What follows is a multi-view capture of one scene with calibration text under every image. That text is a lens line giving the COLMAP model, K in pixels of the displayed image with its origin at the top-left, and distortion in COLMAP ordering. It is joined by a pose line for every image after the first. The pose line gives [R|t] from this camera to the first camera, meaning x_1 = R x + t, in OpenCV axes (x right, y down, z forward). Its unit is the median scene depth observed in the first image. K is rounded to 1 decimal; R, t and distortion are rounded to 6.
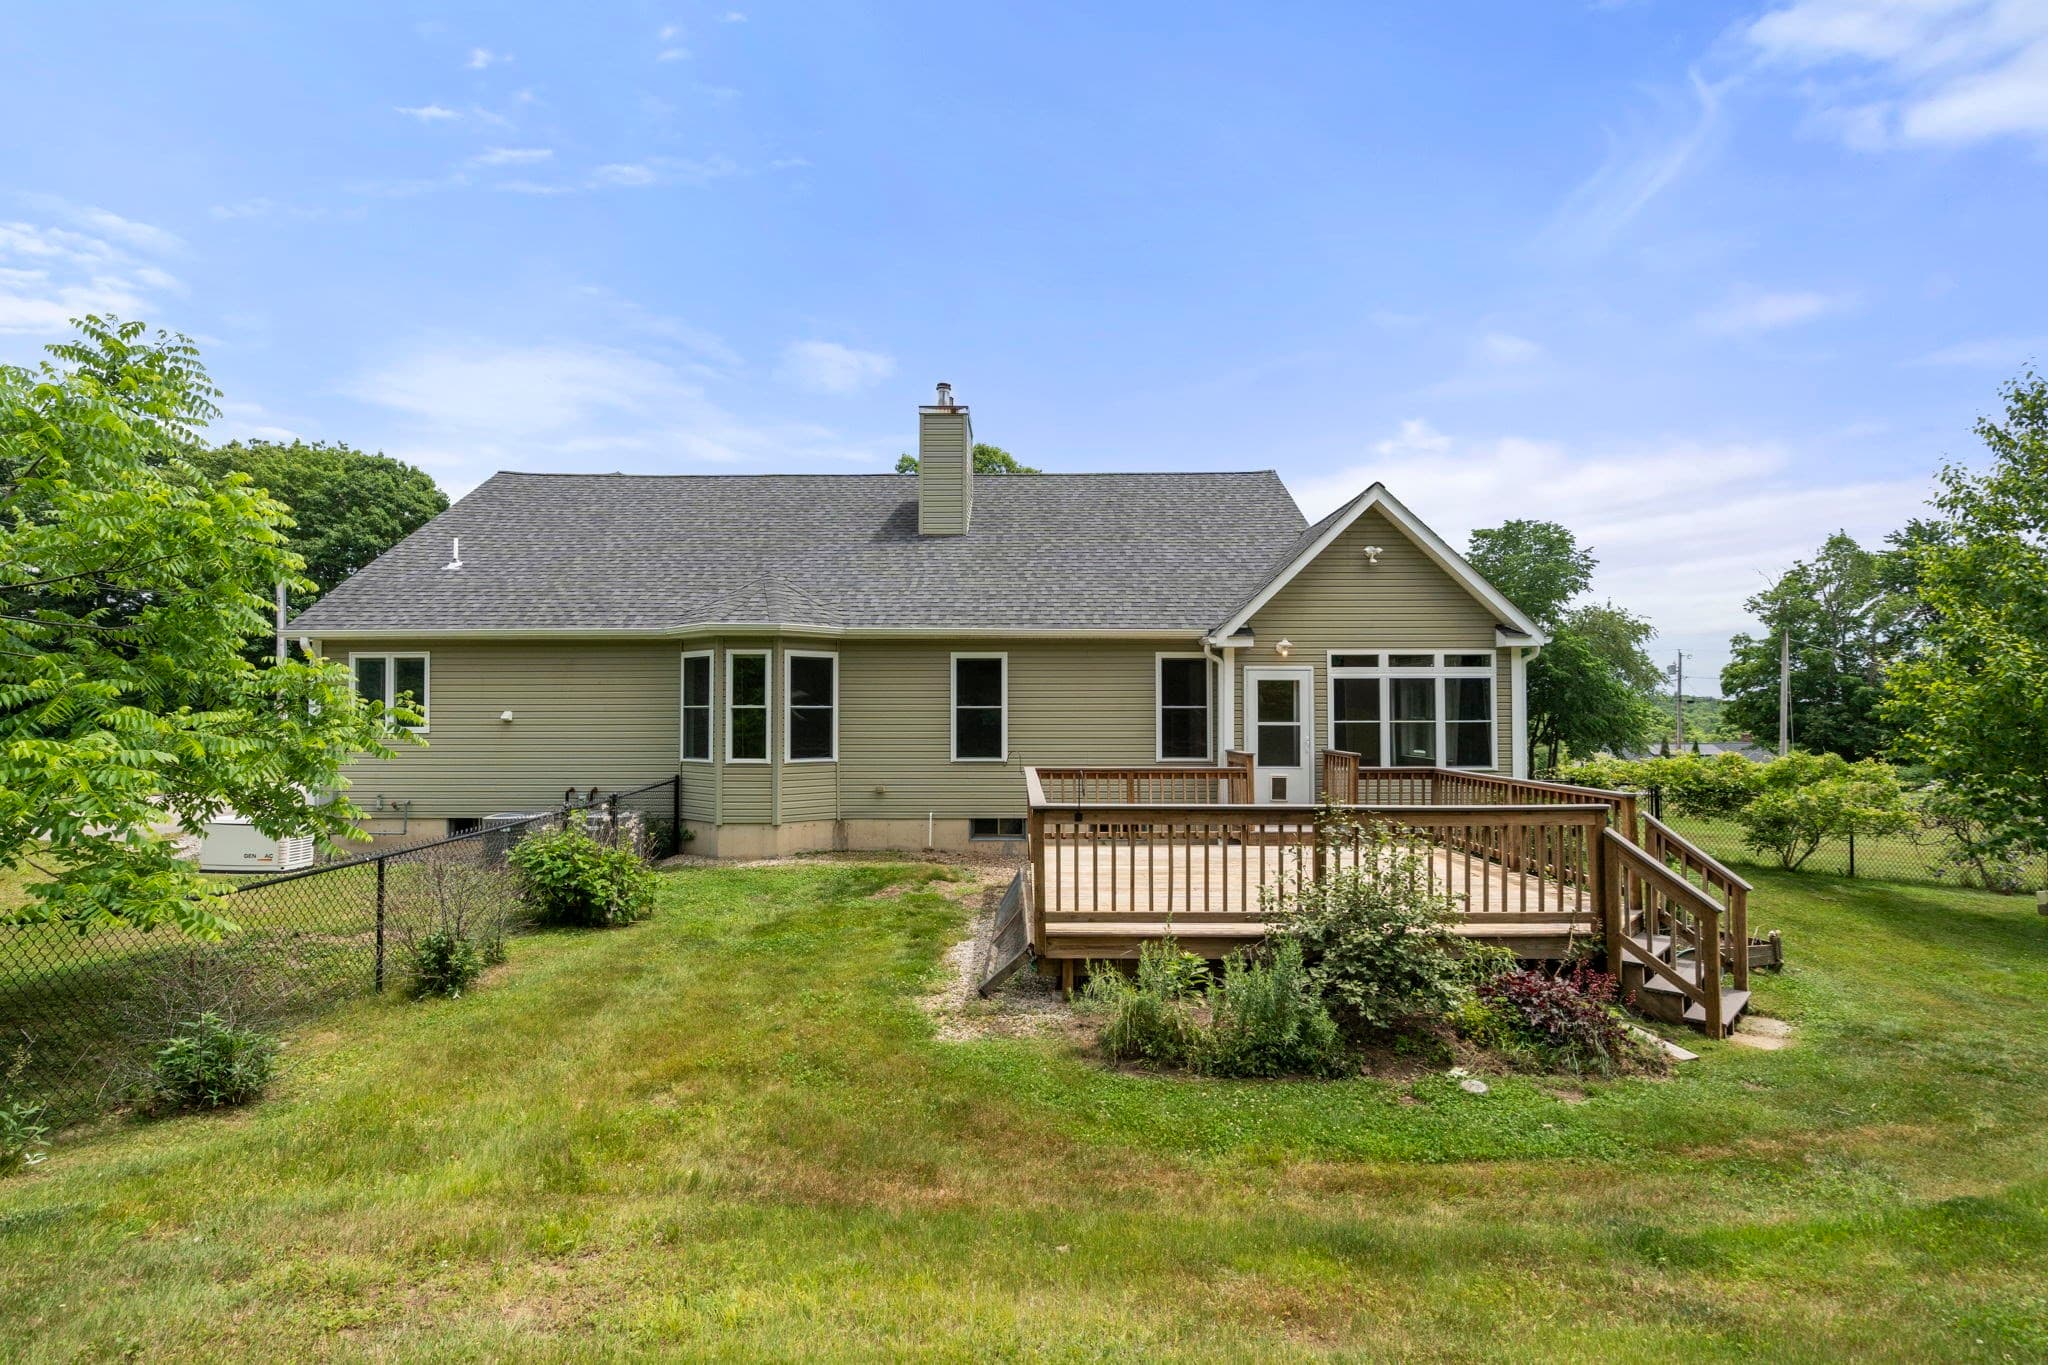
lens RADIAL K [[941.2, 0, 1021.6], [0, 941.2, 702.0], [0, 0, 1]] dist [0.002149, 0.000984]
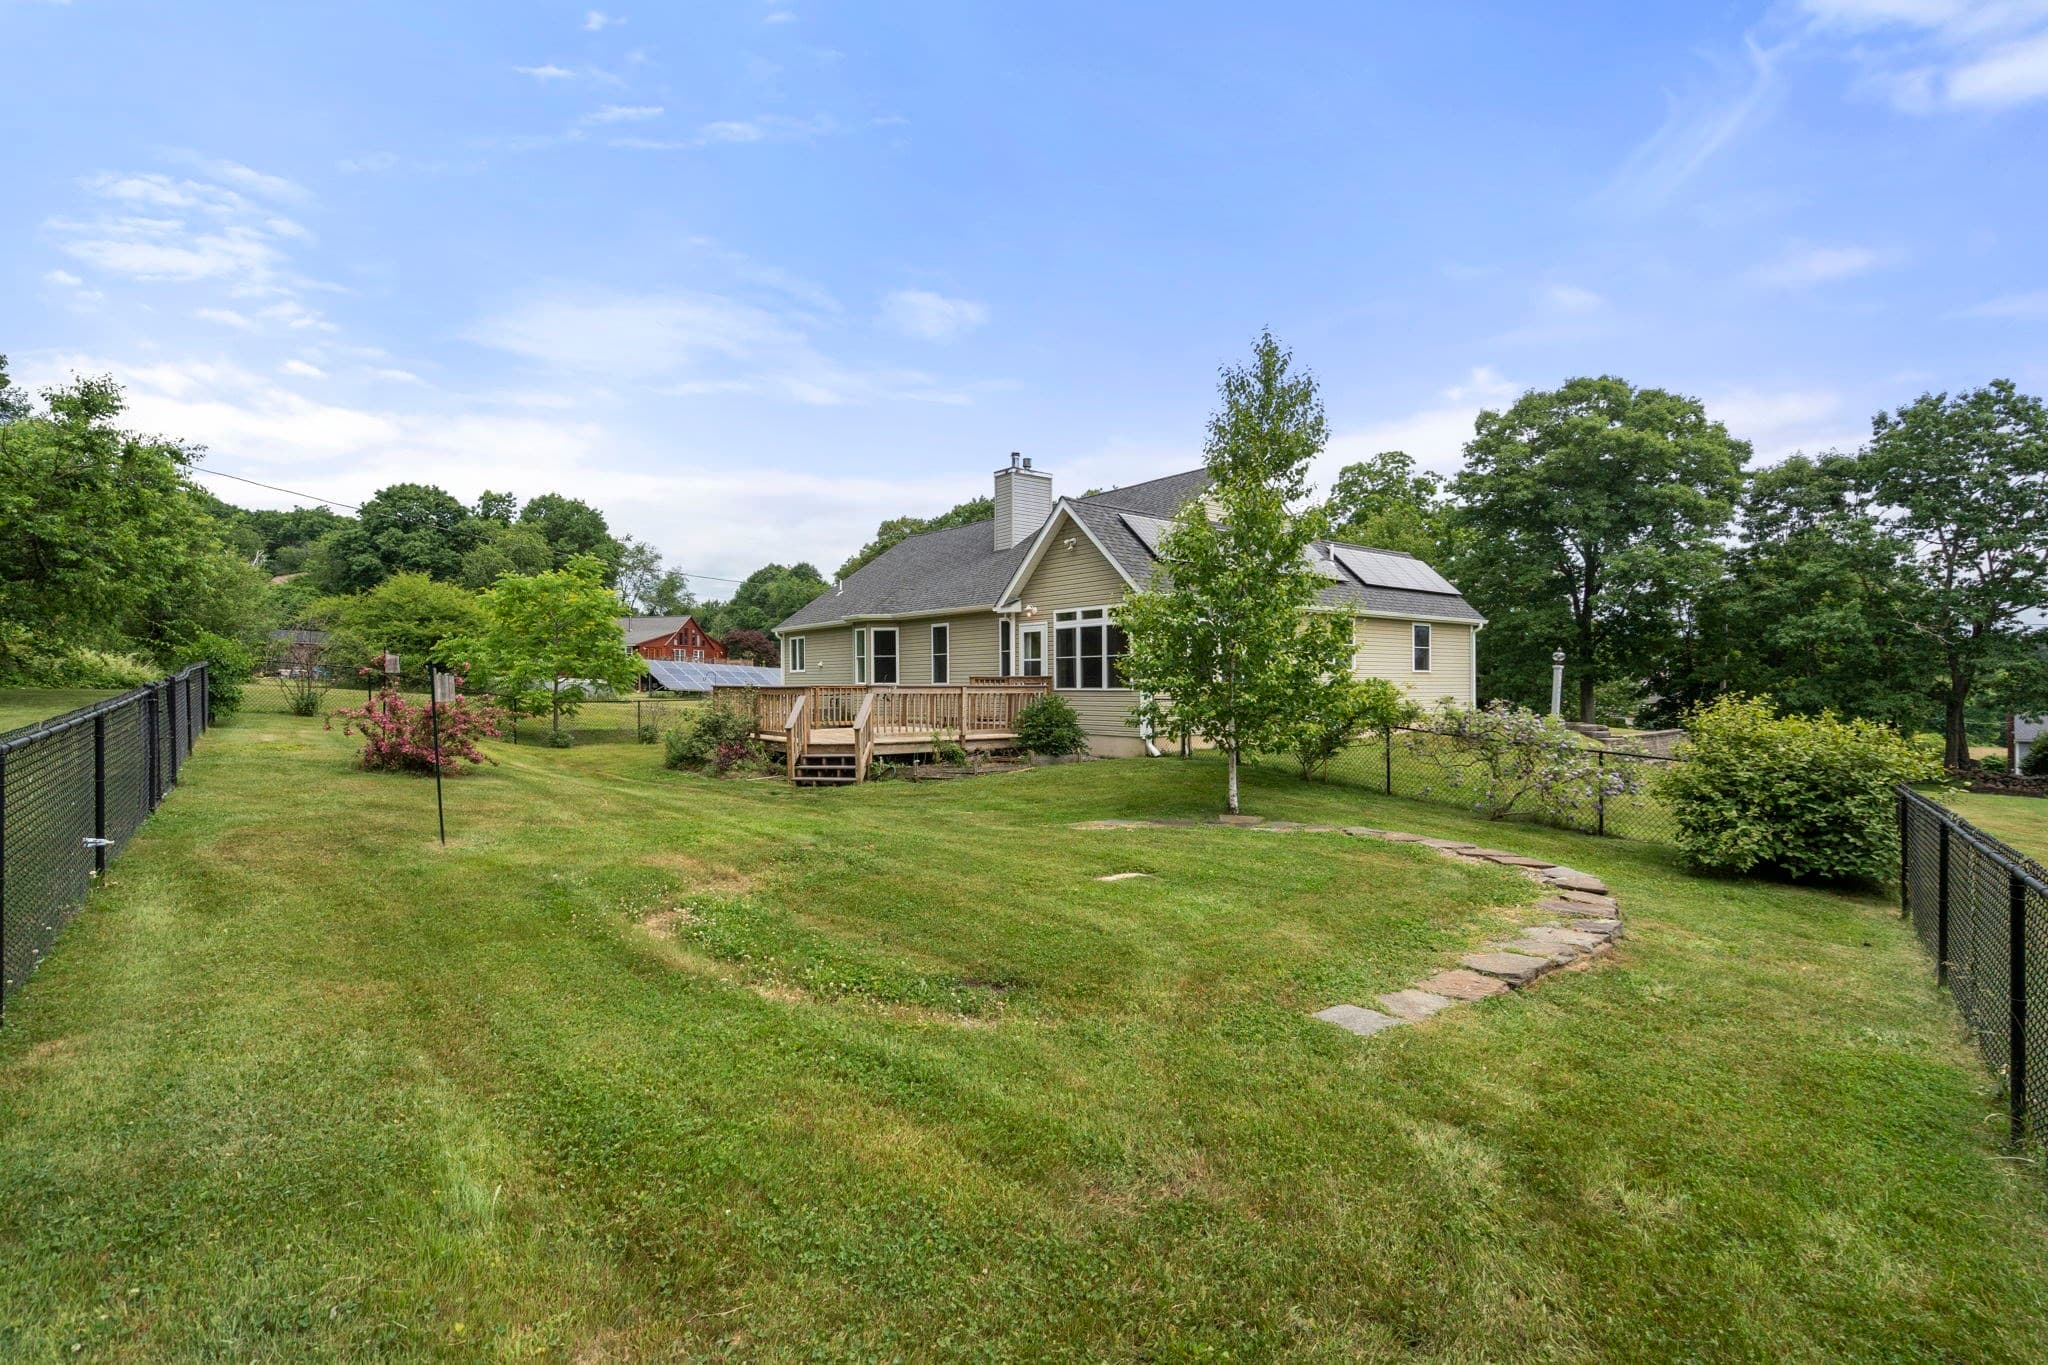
lens RADIAL K [[941.2, 0, 1021.6], [0, 941.2, 702.0], [0, 0, 1]] dist [0.002149, 0.000984]
pose [[0.613780, 0.015662, -0.789322, 1.496470], [0.015773, 0.999360, 0.032095, 0.042907], [0.789320, -0.032150, 0.613140, 0.020748]]
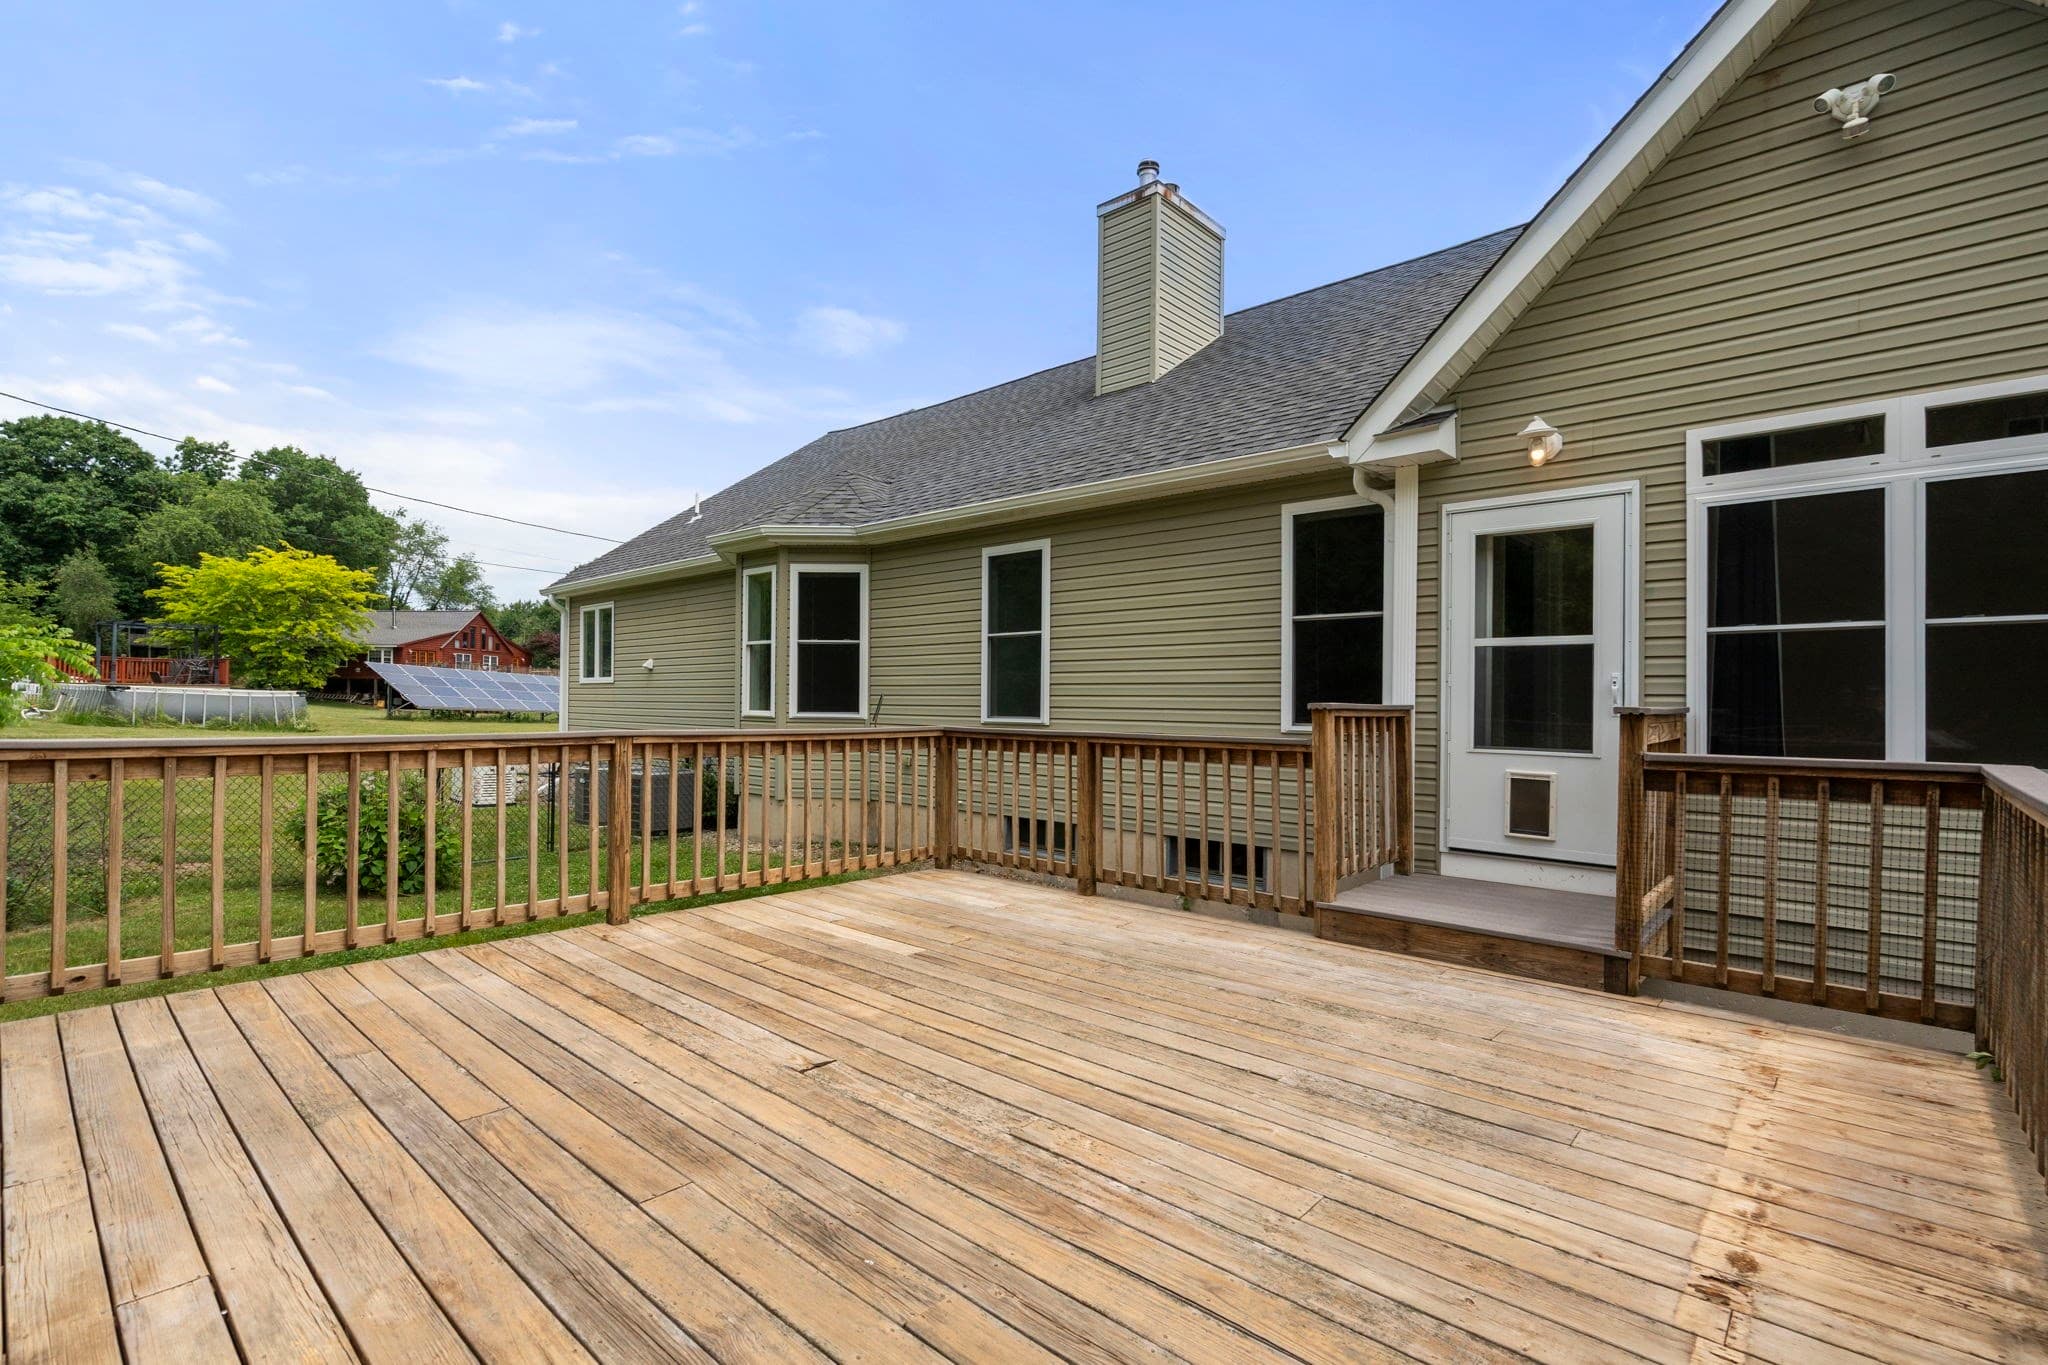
lens RADIAL K [[941.2, 0, 1021.6], [0, 941.2, 702.0], [0, 0, 1]] dist [0.002149, 0.000984]
pose [[0.732757, 0.008624, -0.680435, 0.383402], [0.001089, 0.999904, 0.013846, 0.042878], [0.680489, -0.010886, 0.732677, 0.564852]]
